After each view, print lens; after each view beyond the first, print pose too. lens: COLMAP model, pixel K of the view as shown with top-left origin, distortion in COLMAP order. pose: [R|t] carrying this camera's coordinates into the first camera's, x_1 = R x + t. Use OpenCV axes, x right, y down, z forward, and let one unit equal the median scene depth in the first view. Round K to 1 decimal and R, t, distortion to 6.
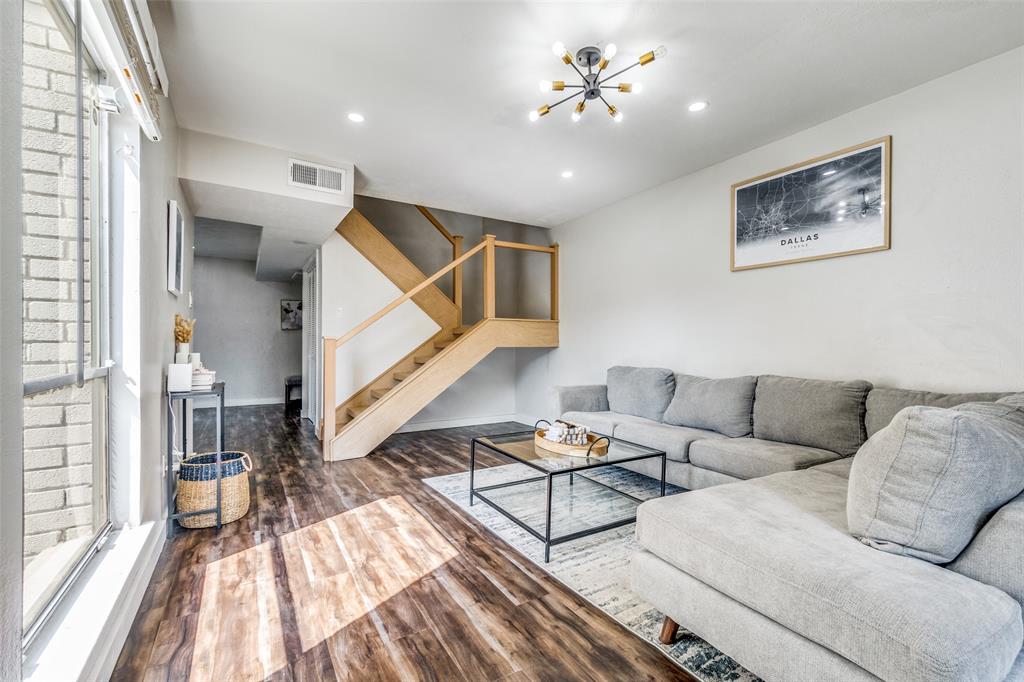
lens RADIAL K [[440.3, 0, 506.0], [0, 440.3, 341.8], [0, 0, 1]] dist [-0.005202, 0.001644]
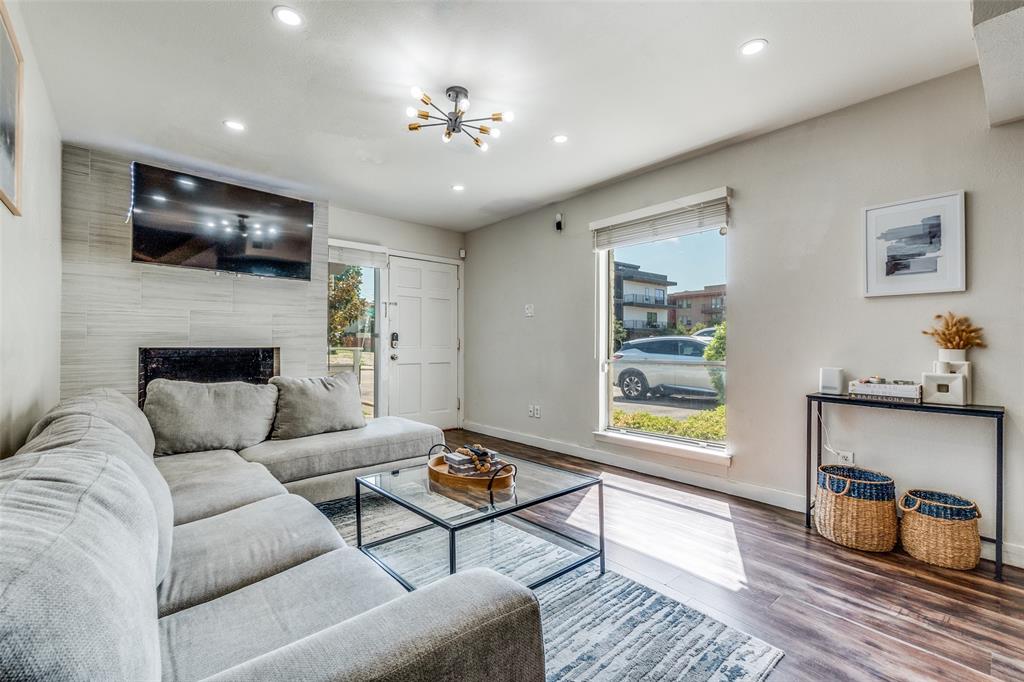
lens RADIAL K [[440.3, 0, 513.2], [0, 440.3, 340.9], [0, 0, 1]] dist [-0.005202, 0.001644]
pose [[-0.983340, -0.001548, -0.181770, 0.240255], [0.001519, 0.999859, -0.016732, 0.001953], [0.181770, -0.016729, -0.983199, 2.045736]]
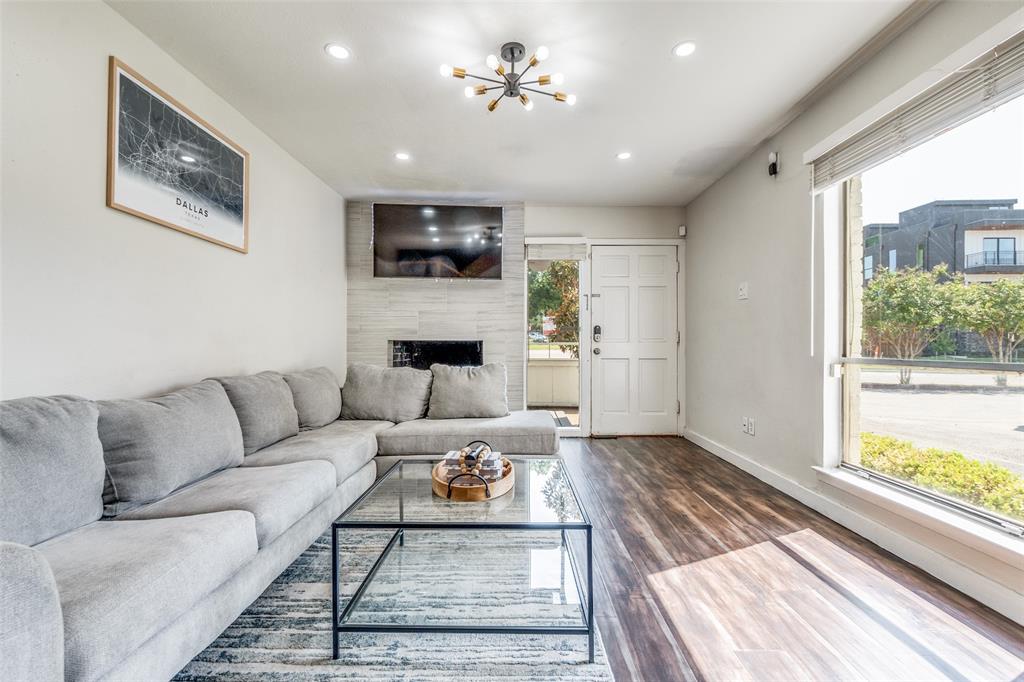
lens RADIAL K [[440.3, 0, 512.7], [0, 440.3, 340.0], [0, 0, 1]] dist [-0.005202, 0.001644]
pose [[-0.854961, 0.002244, 0.518687, -0.316878], [-0.004692, 0.999916, -0.012060, 0.019258], [-0.518671, -0.012745, -0.854879, 1.783404]]
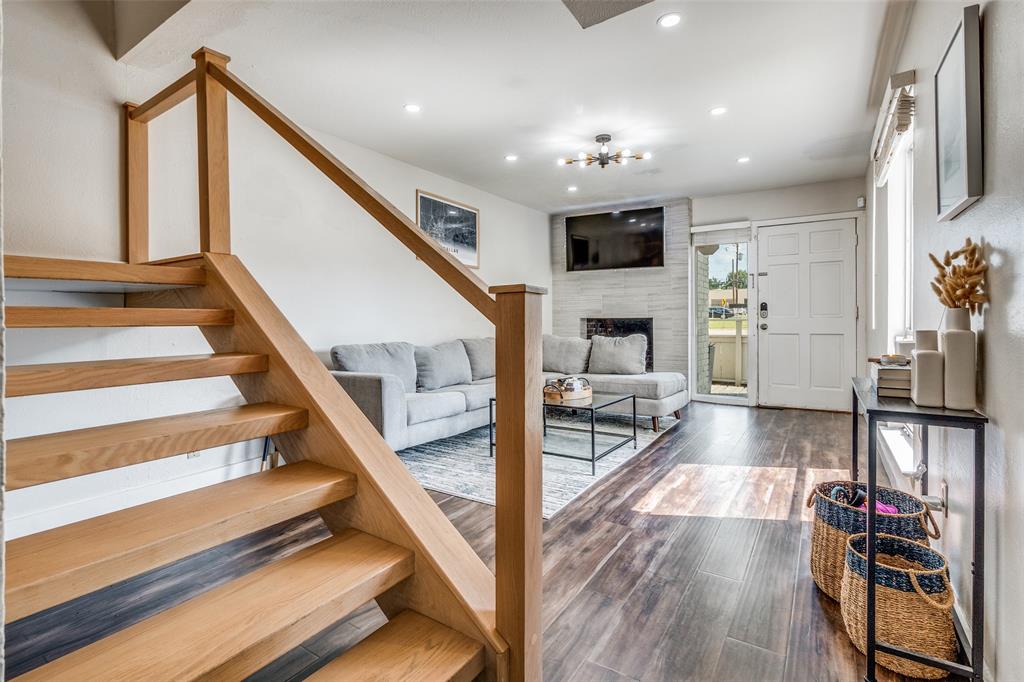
lens RADIAL K [[486.6, 0, 512.1], [0, 486.6, 326.0], [0, 0, 1]] dist [-0.000701, -0.000931]
pose [[-0.442337, -0.006139, 0.896828, -1.211057], [0.000771, 0.999974, 0.007225, 0.023414], [-0.896849, 0.003887, -0.442321, 2.011823]]
